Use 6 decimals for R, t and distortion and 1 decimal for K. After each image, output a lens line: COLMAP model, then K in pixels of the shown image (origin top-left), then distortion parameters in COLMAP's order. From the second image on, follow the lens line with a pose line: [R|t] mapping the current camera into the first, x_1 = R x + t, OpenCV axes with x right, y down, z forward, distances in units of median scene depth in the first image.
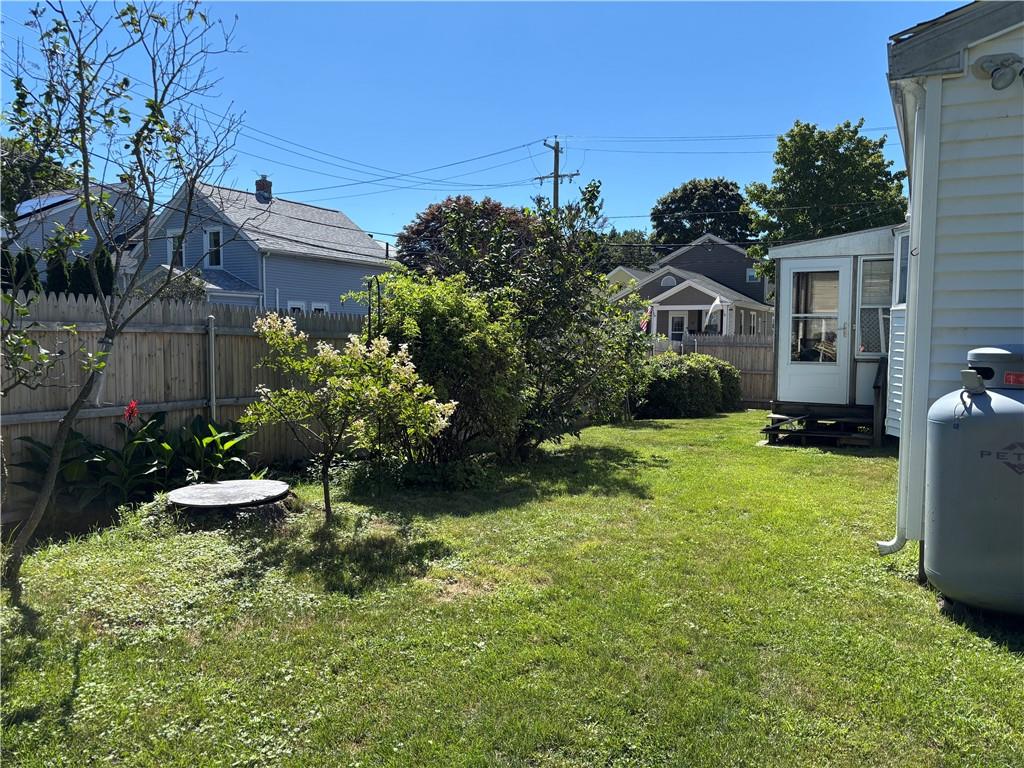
lens RADIAL K [[766.4, 0, 509.5], [0, 766.4, 384.7], [0, 0, 1]] dist [0.062304, -0.069683]
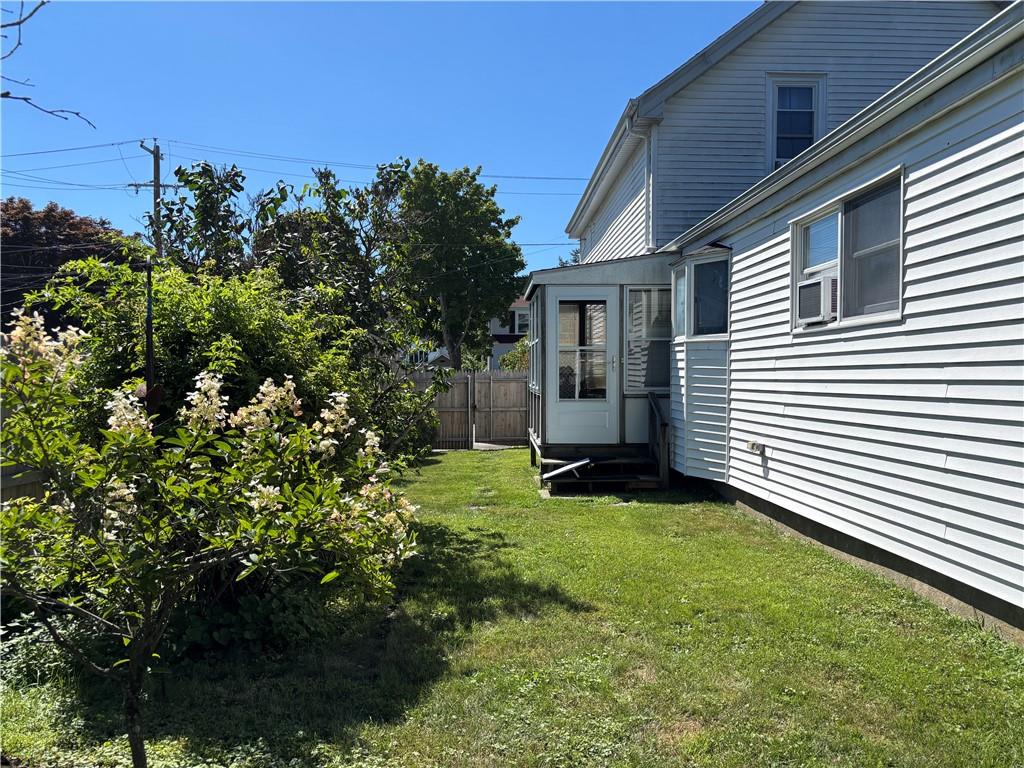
lens RADIAL K [[766.4, 0, 516.5], [0, 766.4, 388.3], [0, 0, 1]] dist [0.062304, -0.069683]
pose [[0.860068, -0.019926, 0.509790, -0.041277], [0.041207, 0.998685, -0.030484, -0.005463], [-0.508512, 0.047225, 0.859759, 0.081325]]
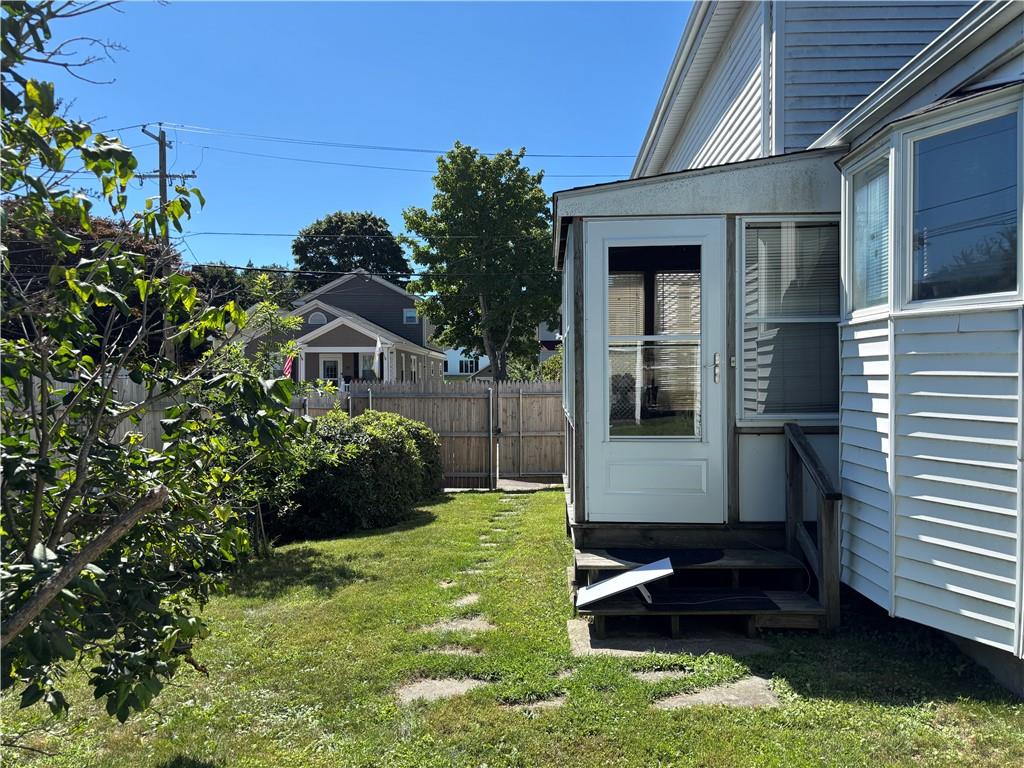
lens RADIAL K [[766.4, 0, 517.2], [0, 766.4, 386.9], [0, 0, 1]] dist [0.062304, -0.069683]
pose [[0.895432, -0.014985, 0.444945, 0.033134], [0.040898, 0.997976, -0.048694, -0.012378], [-0.443315, 0.061799, 0.894233, 0.189402]]
